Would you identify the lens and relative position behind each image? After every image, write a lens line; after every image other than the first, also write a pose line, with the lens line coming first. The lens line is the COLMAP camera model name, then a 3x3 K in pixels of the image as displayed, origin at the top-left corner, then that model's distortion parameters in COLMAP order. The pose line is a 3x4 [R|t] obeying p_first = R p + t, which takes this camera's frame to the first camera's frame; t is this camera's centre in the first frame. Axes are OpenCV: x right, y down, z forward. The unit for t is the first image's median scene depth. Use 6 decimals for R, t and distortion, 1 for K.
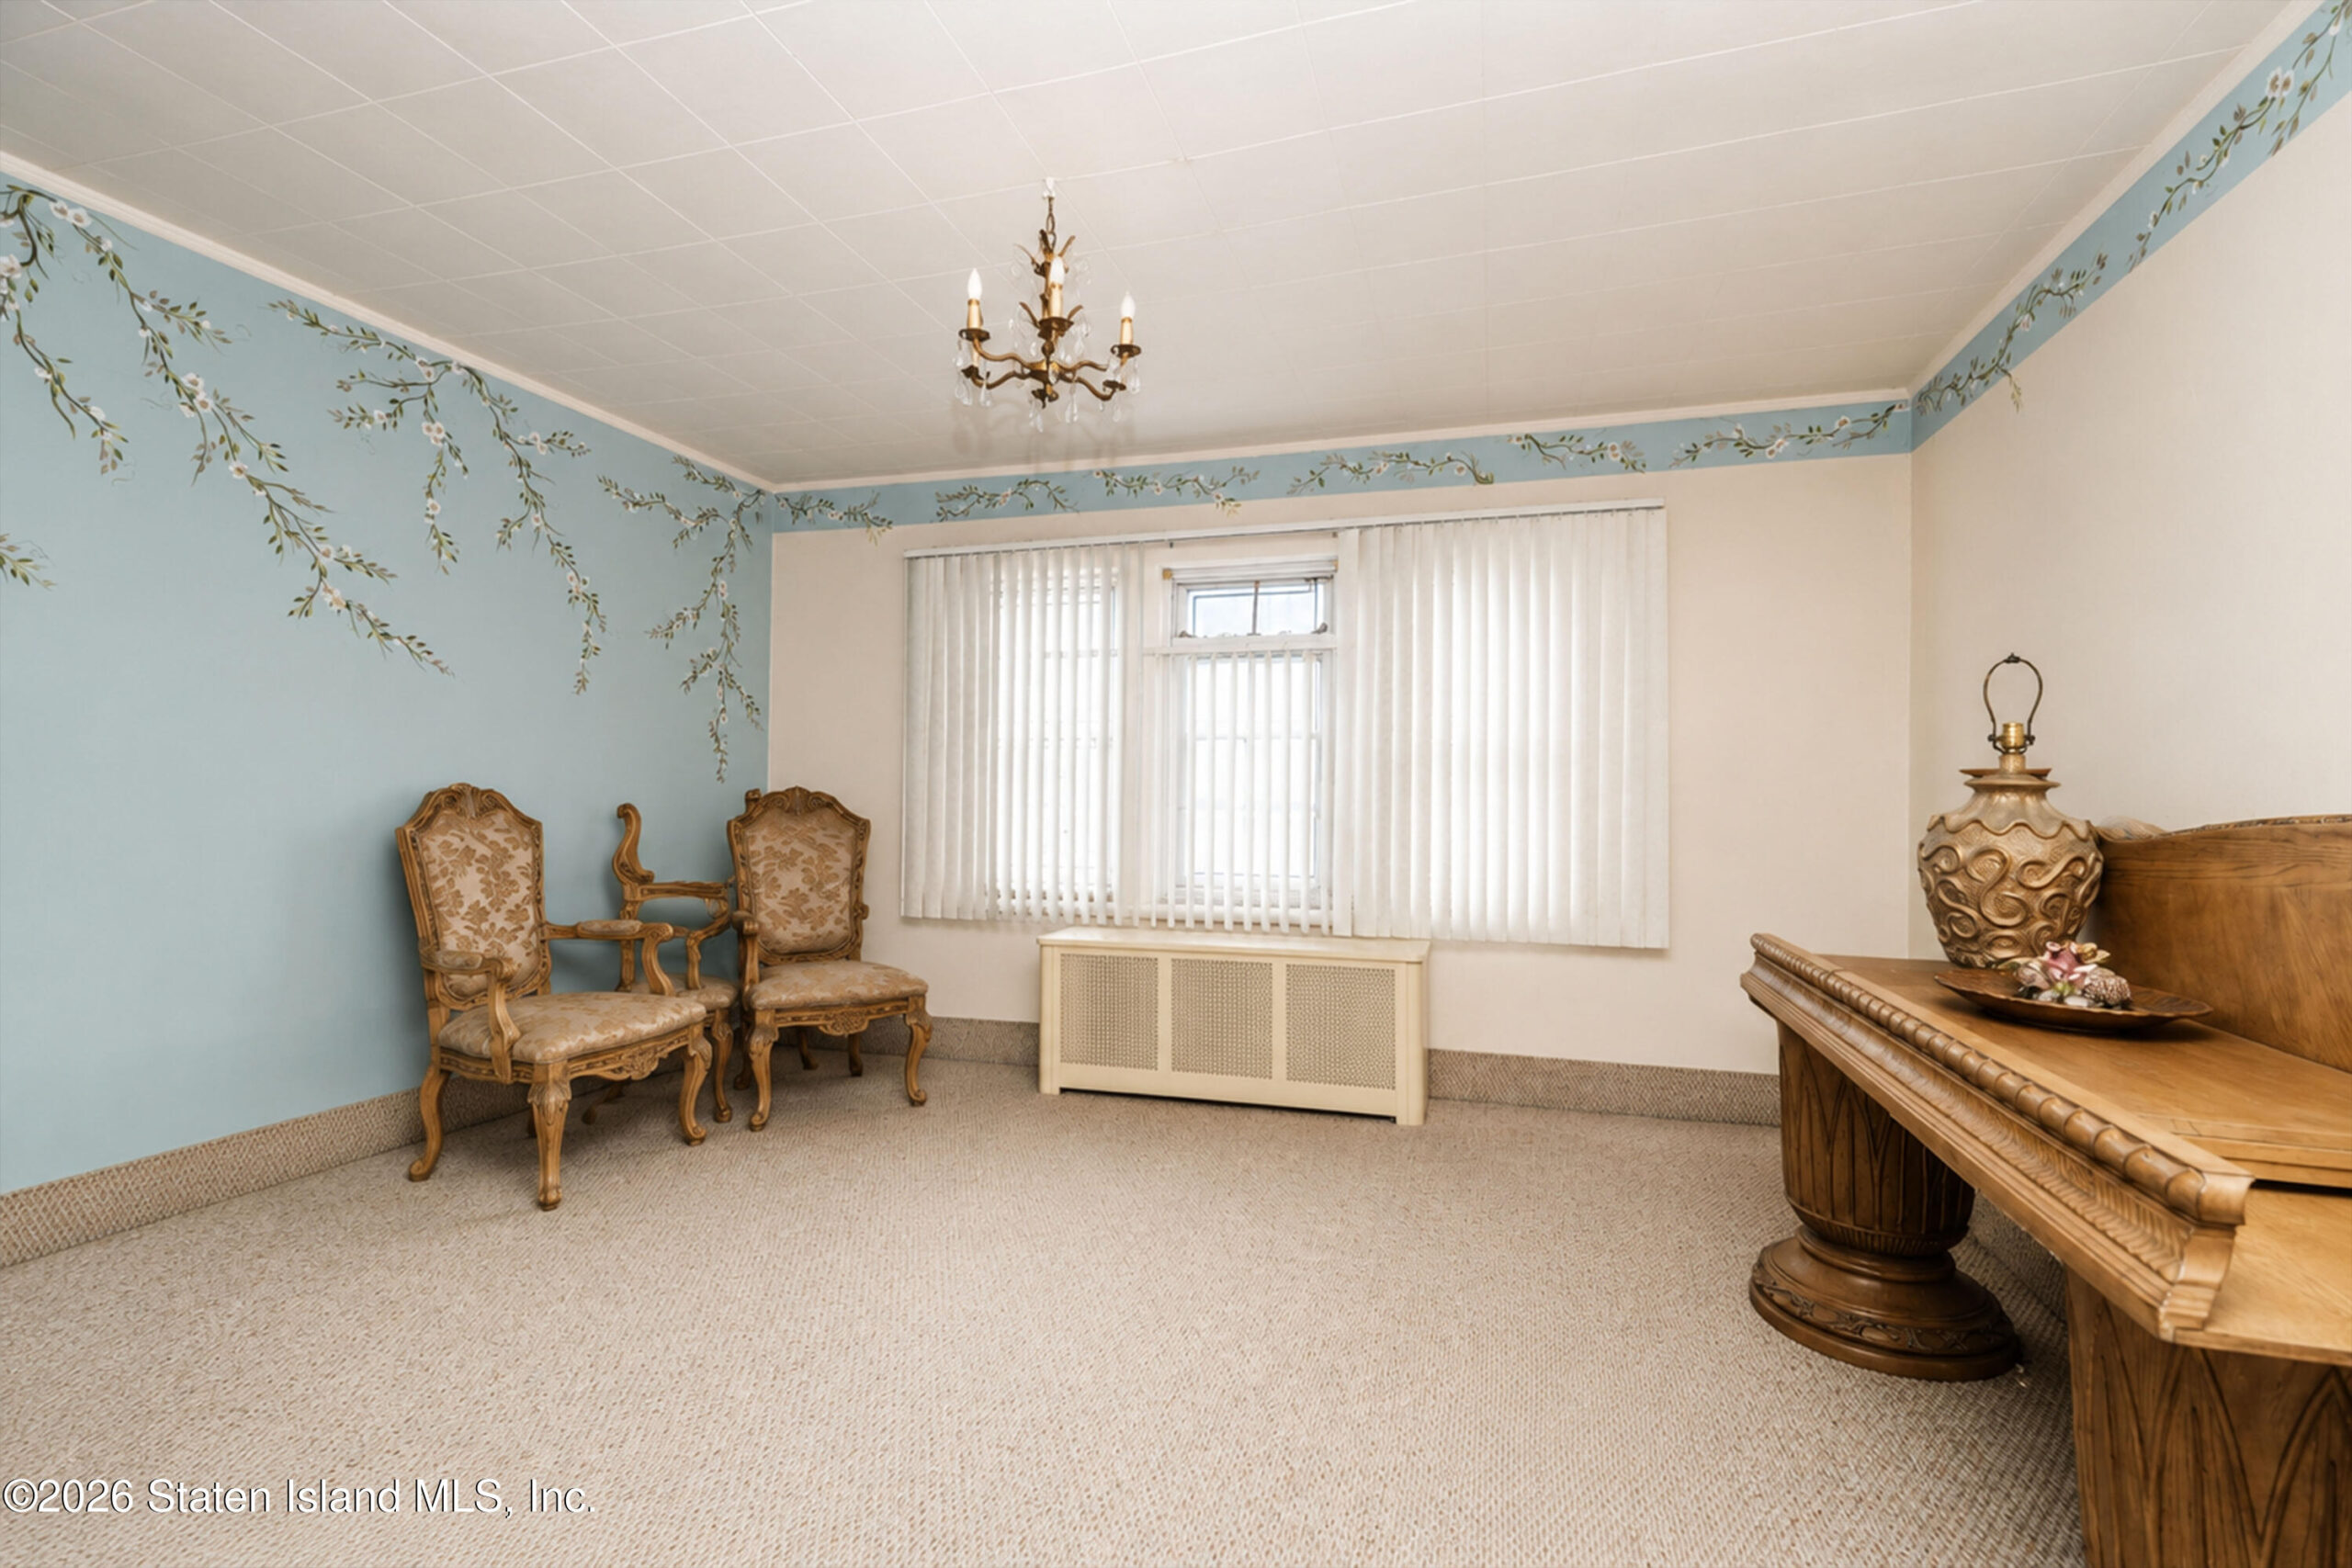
lens RADIAL K [[1105.8, 0, 1184.5], [0, 1105.8, 777.0], [0, 0, 1]] dist [0.000873, 0.001119]
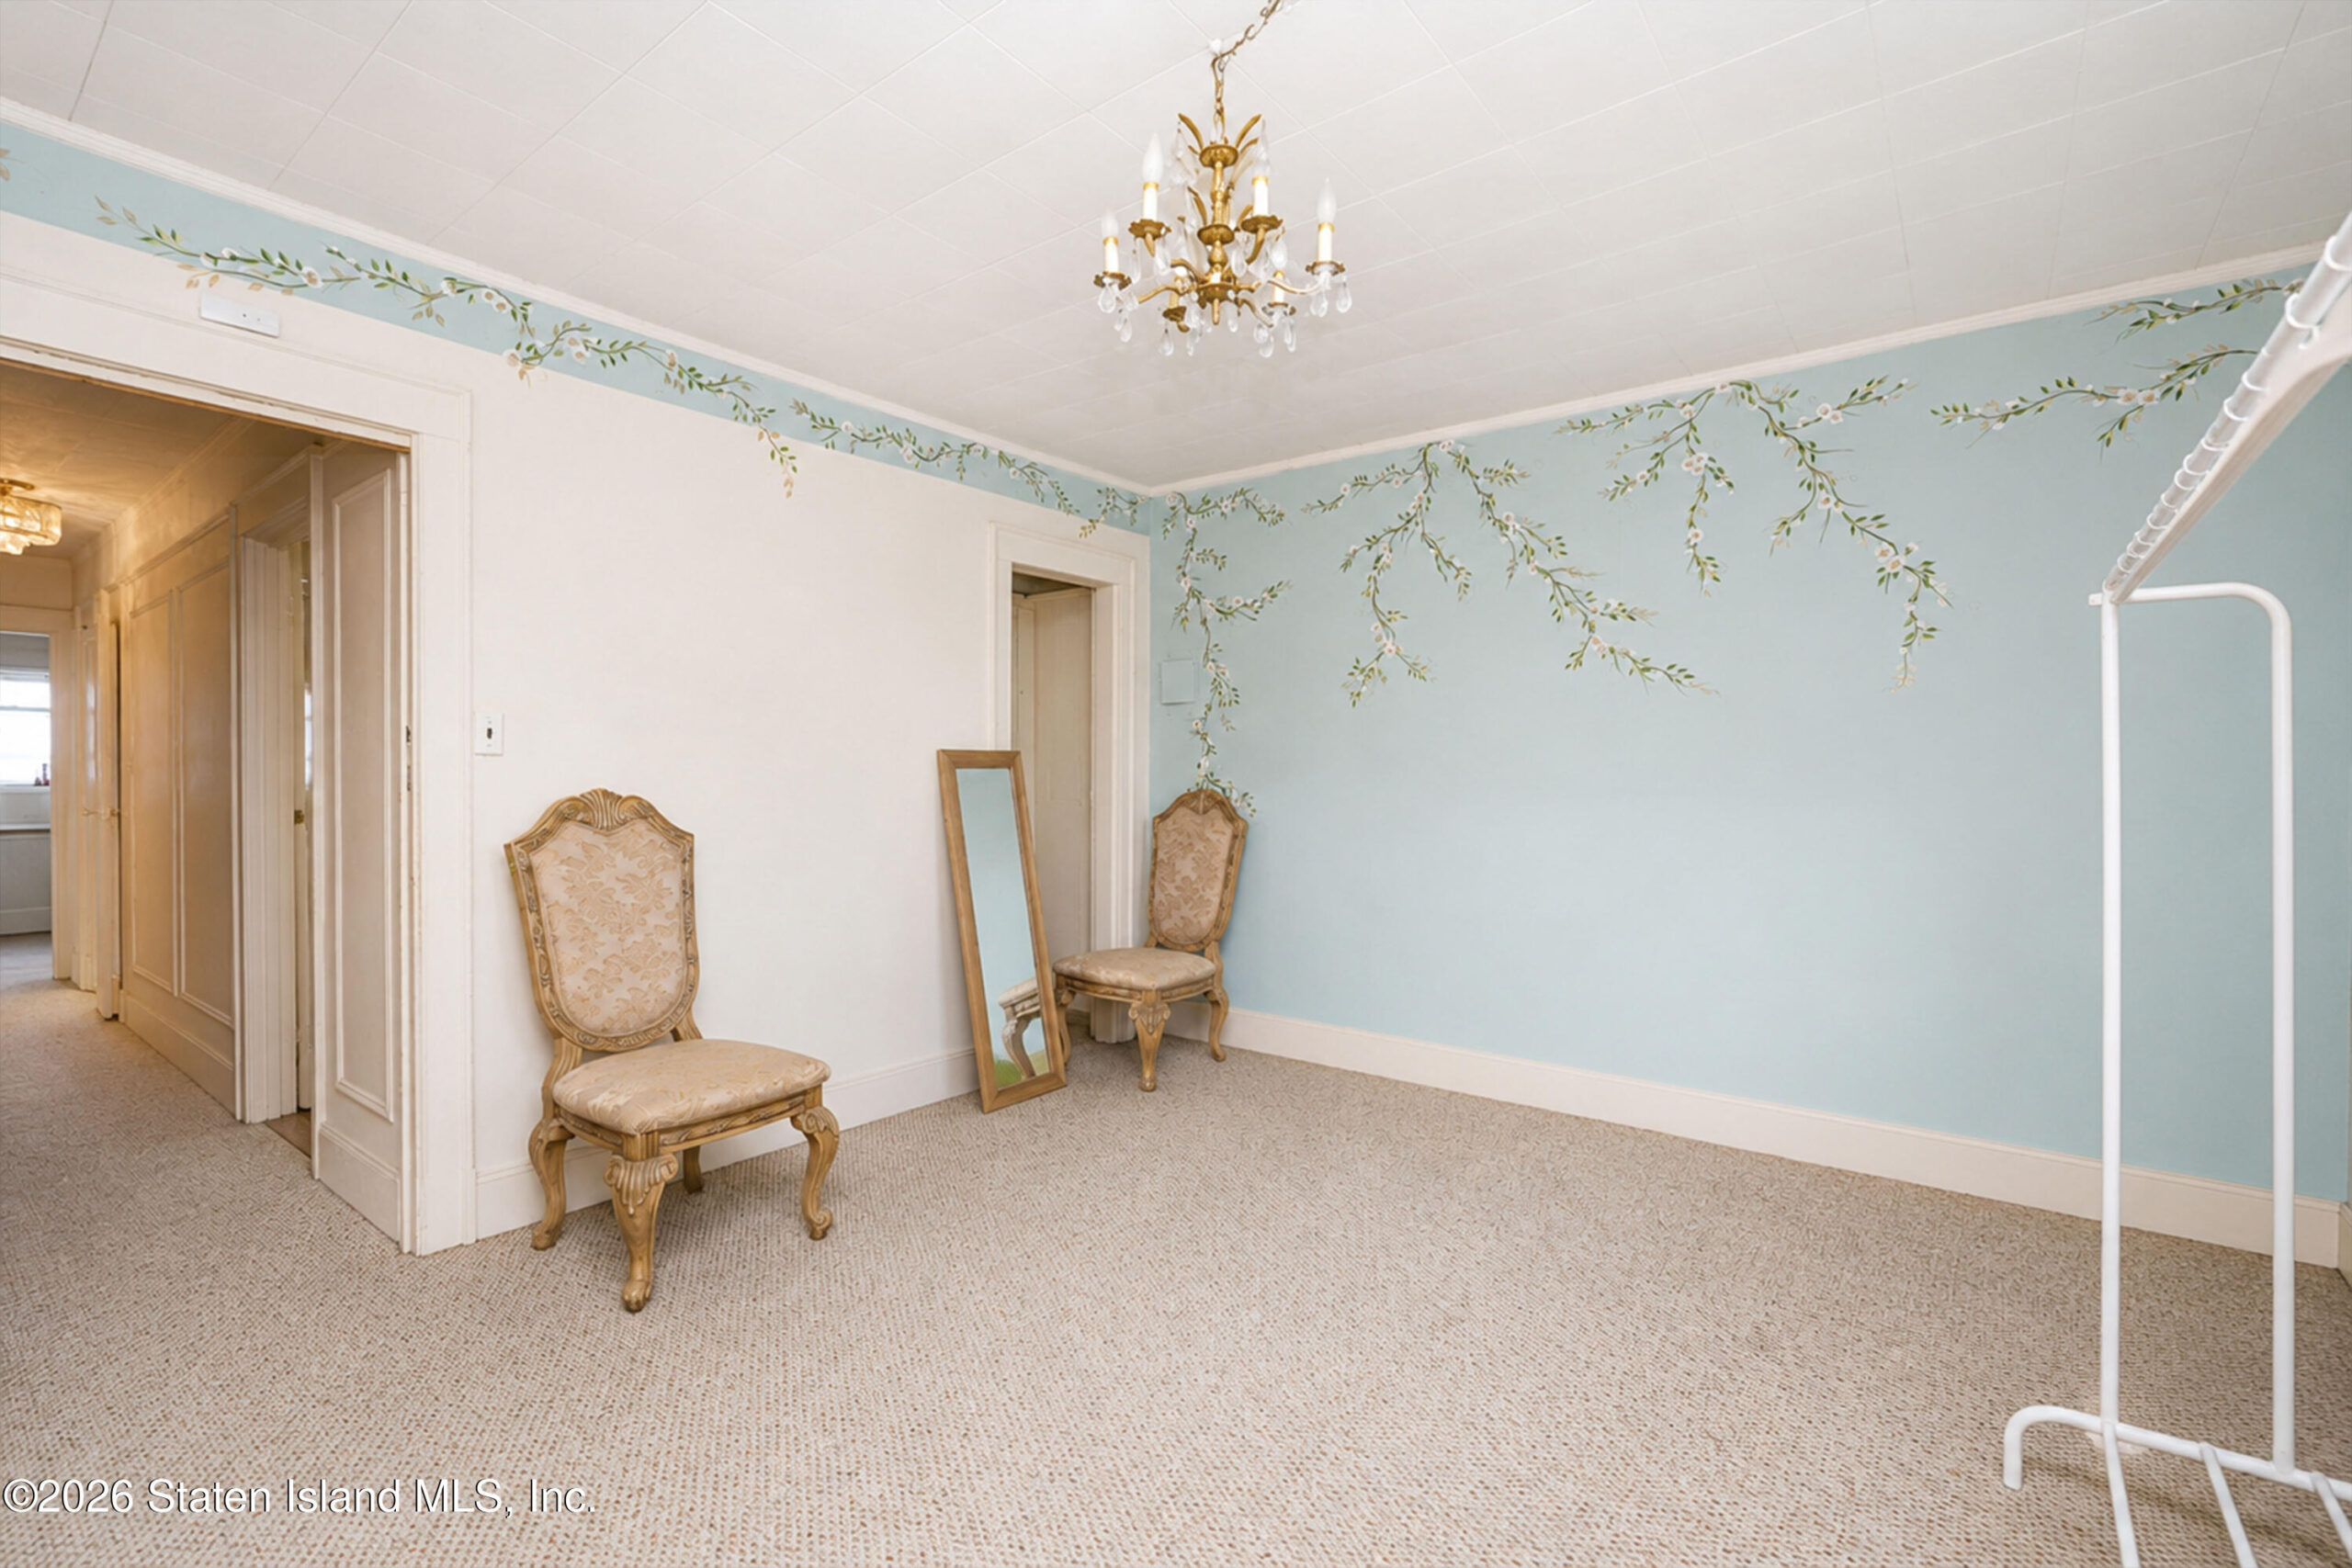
lens RADIAL K [[1105.8, 0, 1184.5], [0, 1105.8, 777.0], [0, 0, 1]] dist [0.000873, 0.001119]
pose [[-0.391012, -0.013105, -0.920292, 0.497483], [0.004739, 0.999857, -0.016252, -0.003318], [0.920374, -0.010716, -0.390893, 1.037263]]
